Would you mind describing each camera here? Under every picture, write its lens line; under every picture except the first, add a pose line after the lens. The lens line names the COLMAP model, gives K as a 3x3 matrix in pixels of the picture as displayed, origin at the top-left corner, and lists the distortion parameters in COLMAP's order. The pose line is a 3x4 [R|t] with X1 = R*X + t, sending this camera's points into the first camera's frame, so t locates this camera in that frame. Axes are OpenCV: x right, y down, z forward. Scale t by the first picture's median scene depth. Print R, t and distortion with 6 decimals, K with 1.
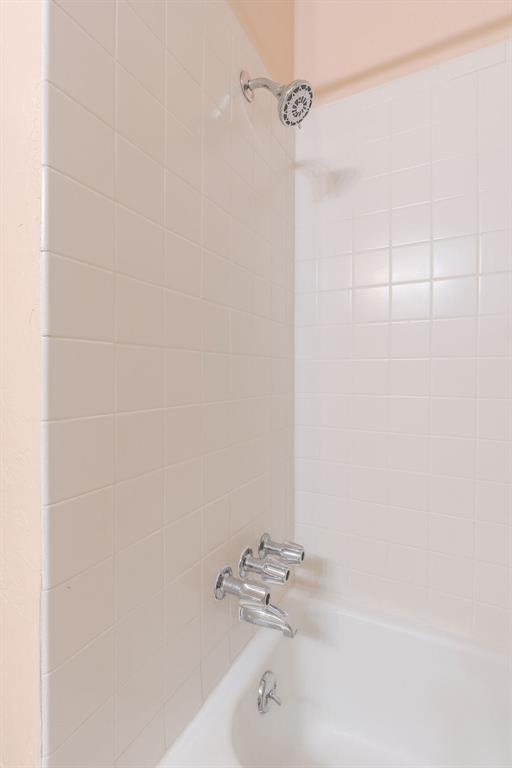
lens RADIAL K [[339.8, 0, 254.4], [0, 339.8, 376.0], [0, 0, 1]] dist [-0.000632, -0.000790]
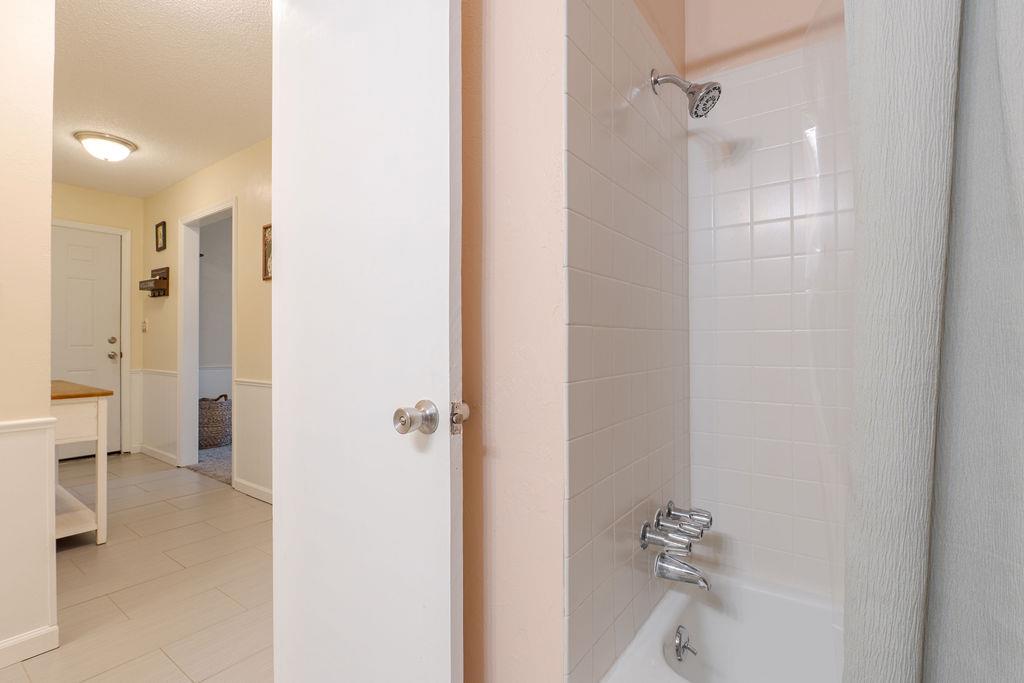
lens RADIAL K [[482.2, 0, 527.1], [0, 482.2, 338.8], [0, 0, 1]] dist [-0.004488, 0.001363]
pose [[0.997185, -0.007322, -0.074620, -0.328780], [0.006413, 0.999902, -0.012410, -0.016057], [0.074704, 0.011897, 0.997135, -0.562042]]
